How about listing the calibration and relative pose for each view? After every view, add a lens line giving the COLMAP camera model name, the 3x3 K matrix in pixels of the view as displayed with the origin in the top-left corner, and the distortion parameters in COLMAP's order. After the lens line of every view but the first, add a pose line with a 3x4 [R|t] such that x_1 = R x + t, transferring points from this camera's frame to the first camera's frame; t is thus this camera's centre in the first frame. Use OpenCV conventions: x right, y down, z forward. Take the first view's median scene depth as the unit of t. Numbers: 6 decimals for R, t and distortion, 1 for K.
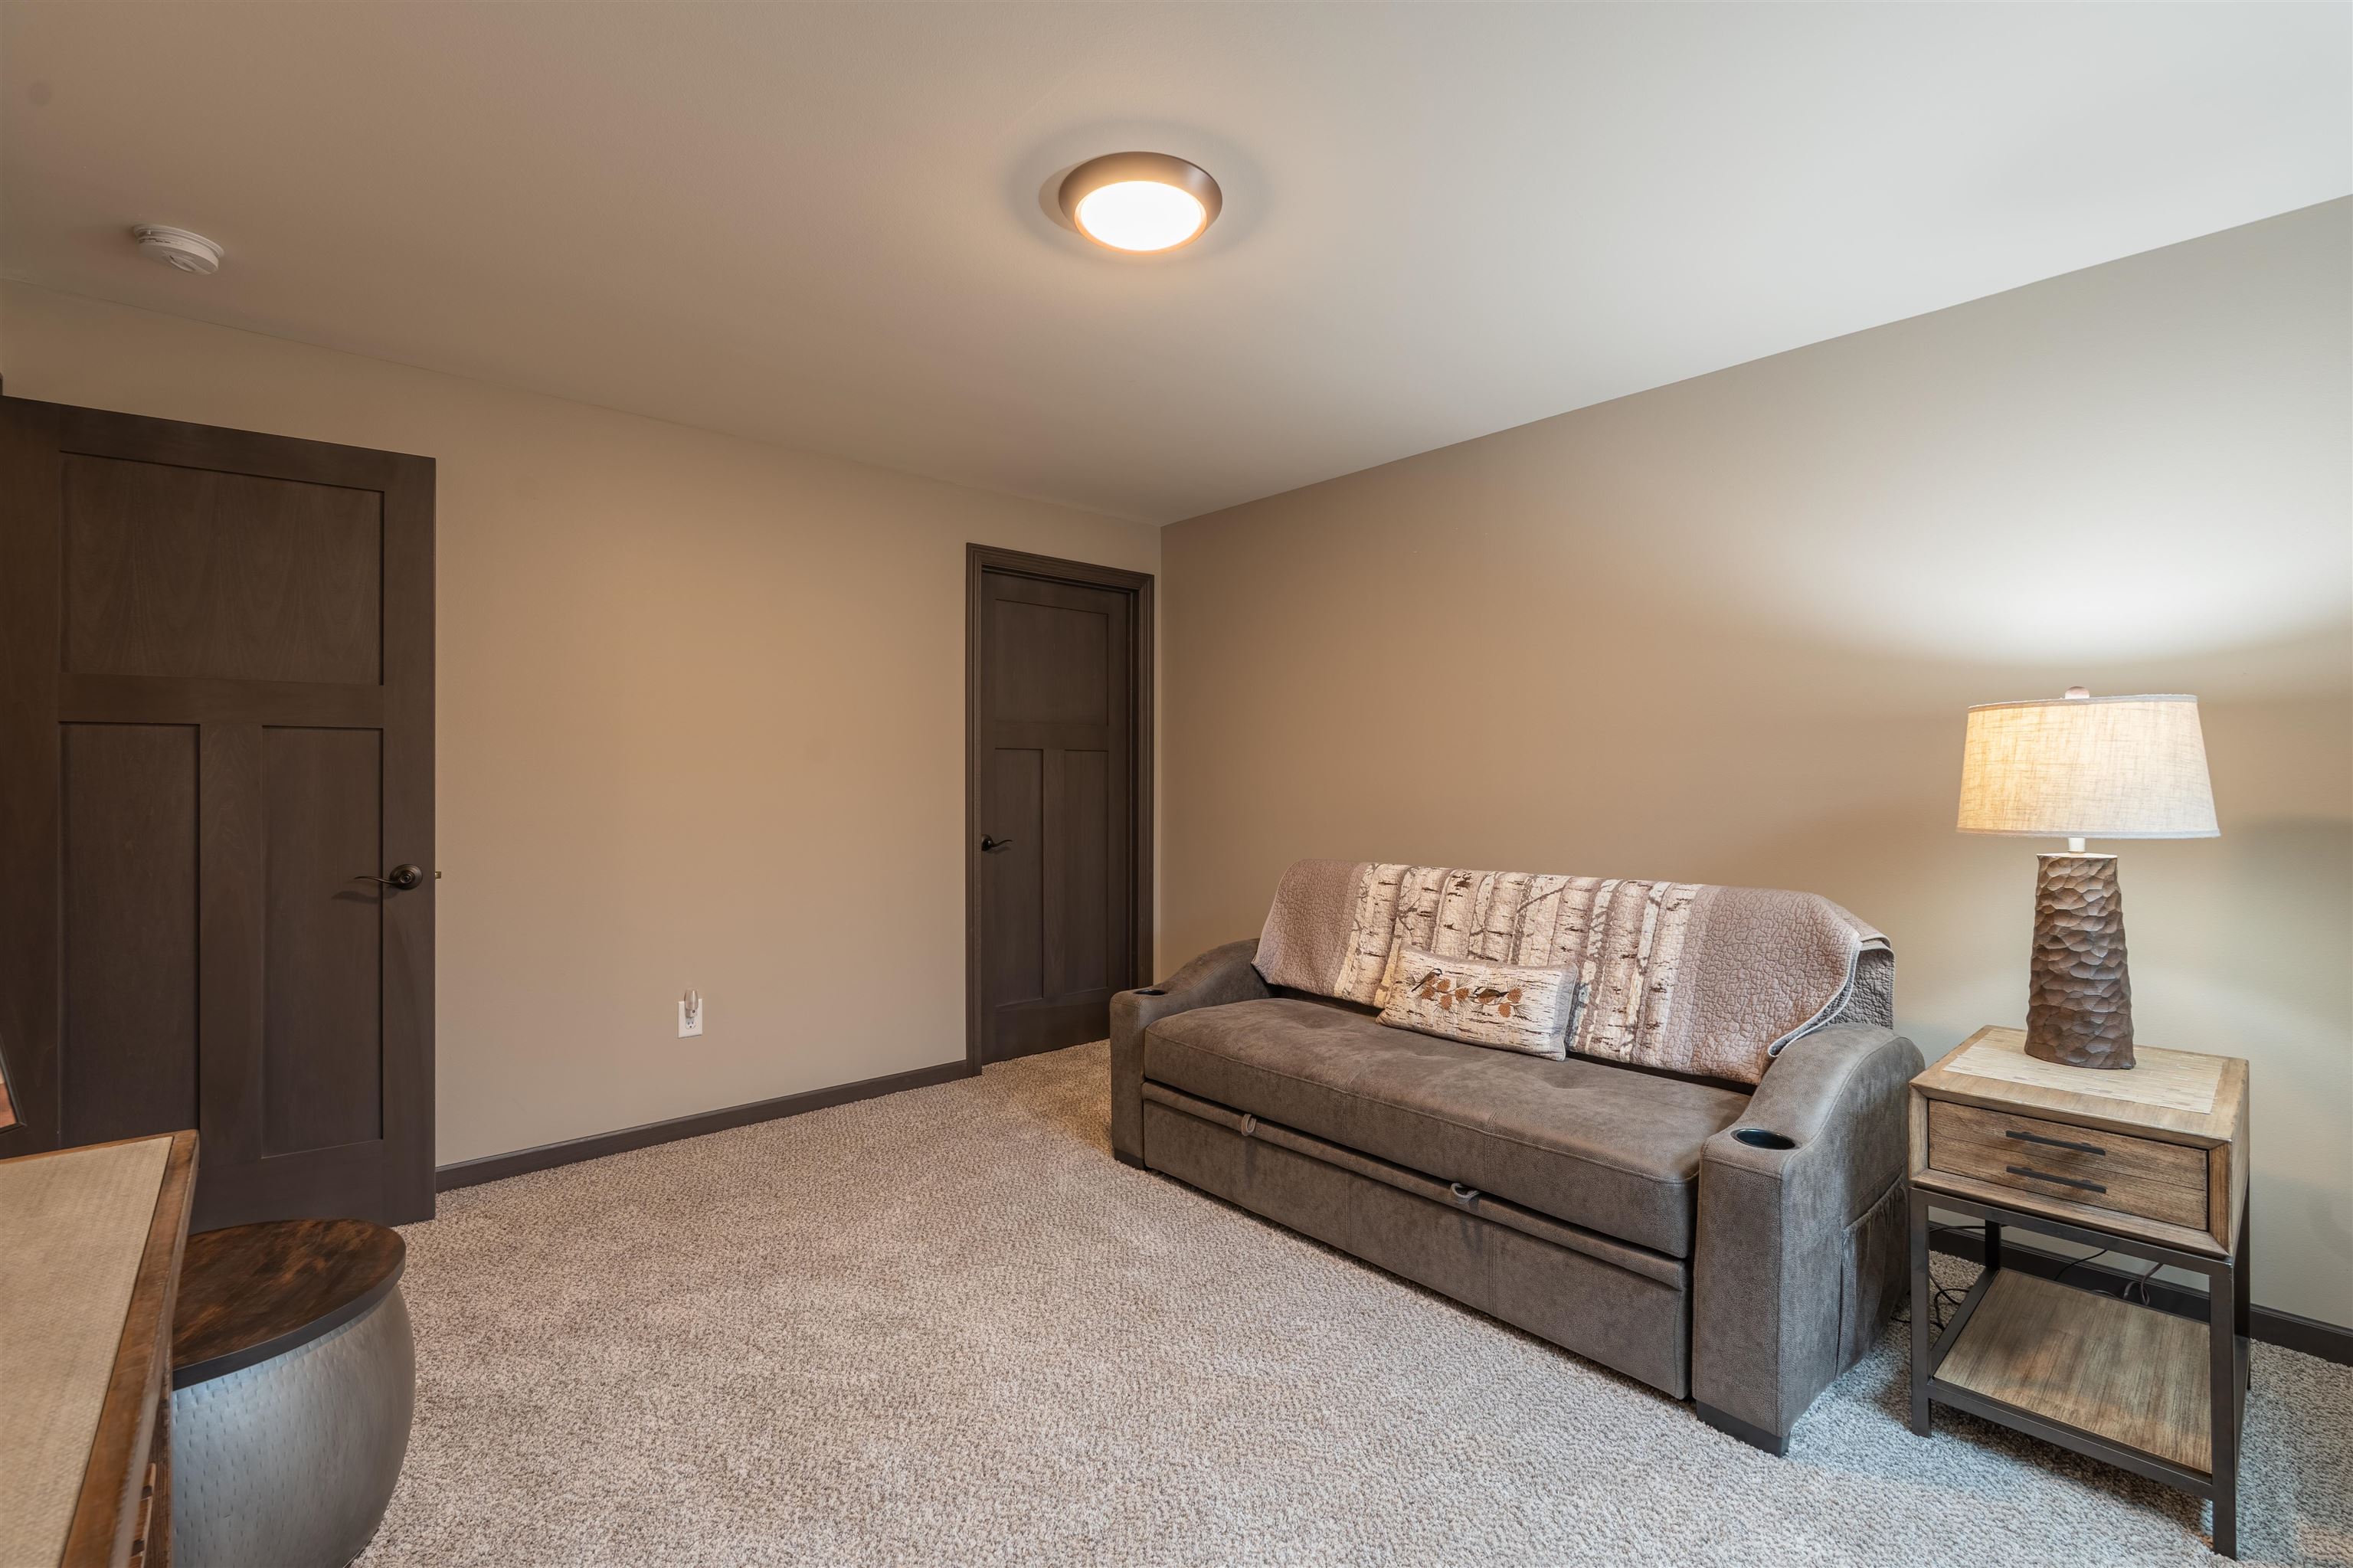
lens RADIAL K [[1021.4, 0, 1181.1], [0, 1021.4, 777.3], [0, 0, 1]] dist [-0.002301, 0.000334]
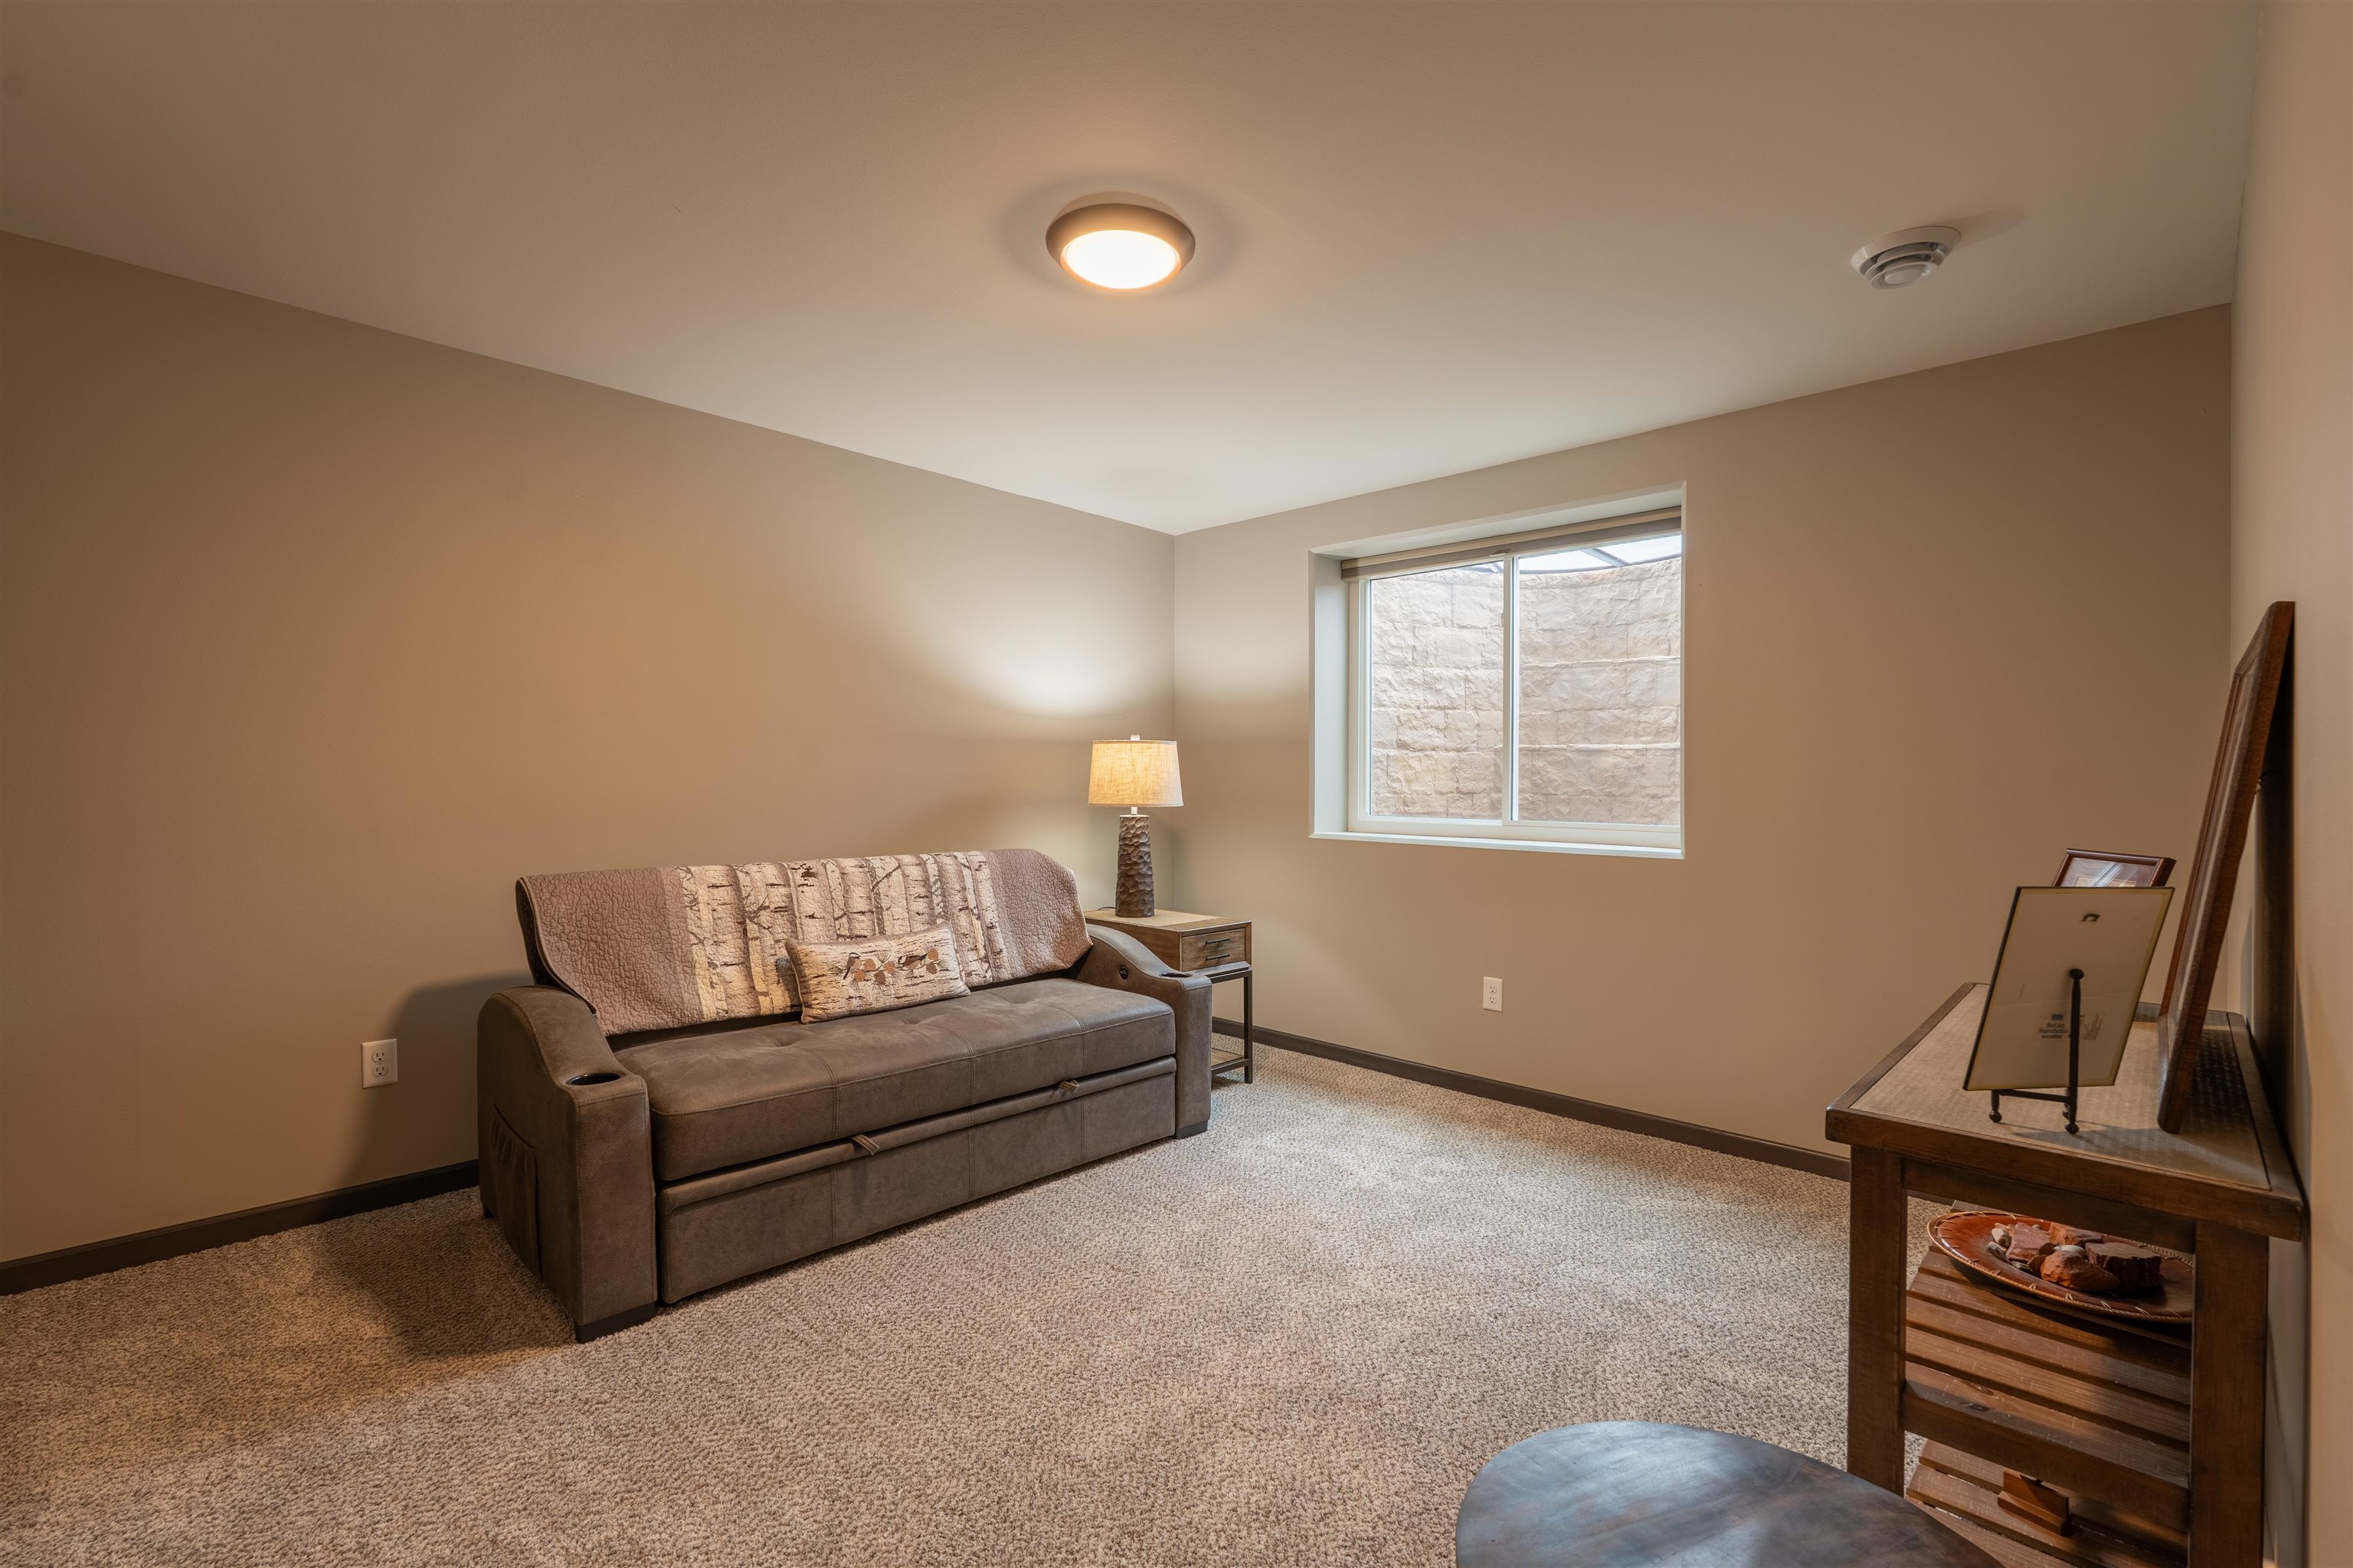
lens RADIAL K [[1021.4, 0, 1181.1], [0, 1021.4, 777.3], [0, 0, 1]] dist [-0.002301, 0.000334]
pose [[-0.062790, 0.009131, 0.997985, -0.866481], [-0.011400, 0.999886, -0.009866, 0.013440], [-0.997962, -0.011996, -0.062678, 0.765786]]
